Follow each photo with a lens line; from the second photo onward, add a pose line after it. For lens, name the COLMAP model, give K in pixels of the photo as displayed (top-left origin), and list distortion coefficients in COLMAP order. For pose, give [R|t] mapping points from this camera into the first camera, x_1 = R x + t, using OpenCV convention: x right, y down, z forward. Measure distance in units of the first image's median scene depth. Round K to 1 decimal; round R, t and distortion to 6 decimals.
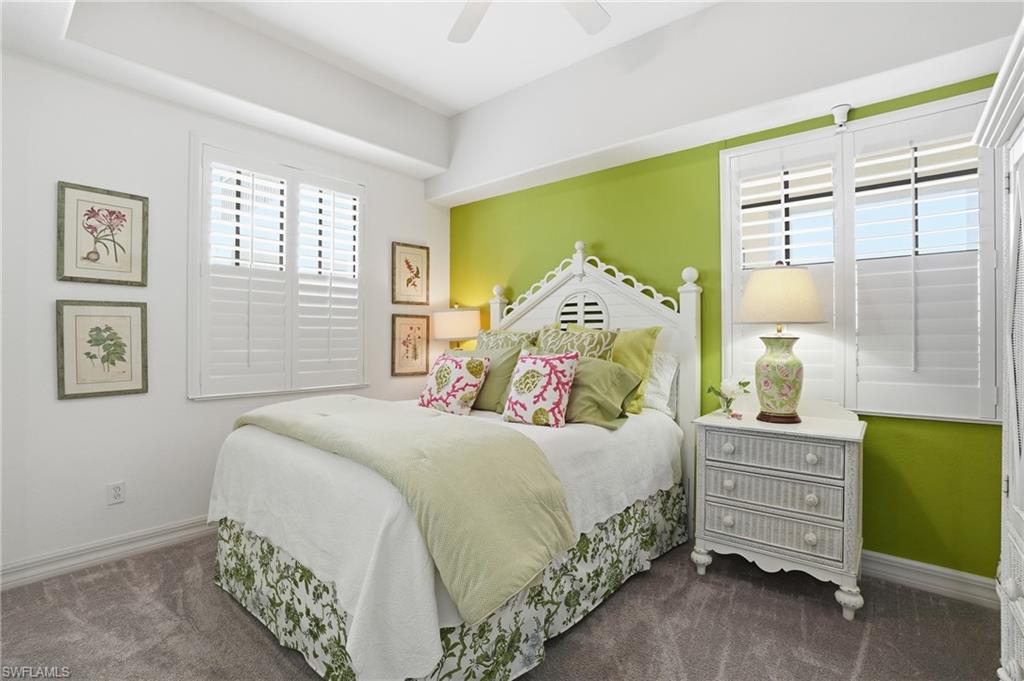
lens RADIAL K [[481.9, 0, 509.9], [0, 481.9, 332.0], [0, 0, 1]] dist [-0.038156, 0.000627]
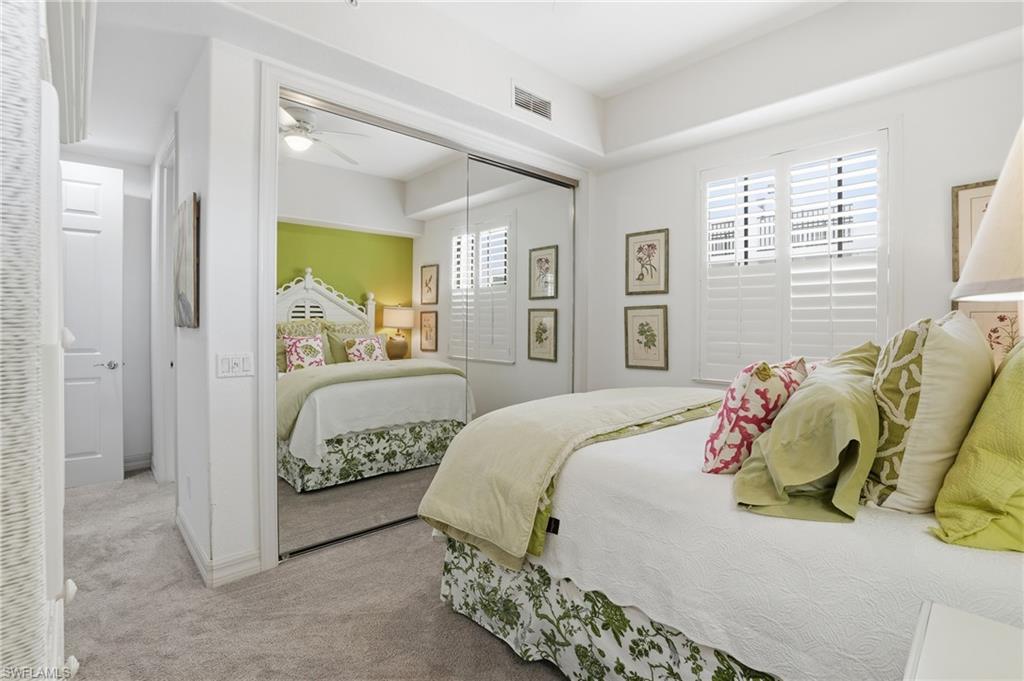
lens RADIAL K [[481.9, 0, 509.9], [0, 481.9, 332.0], [0, 0, 1]] dist [-0.038156, 0.000627]
pose [[-0.122153, 0.004993, -0.992499, 0.727342], [-0.001529, 0.999985, 0.005219, 0.010812], [0.992510, 0.002155, -0.122144, 0.766270]]
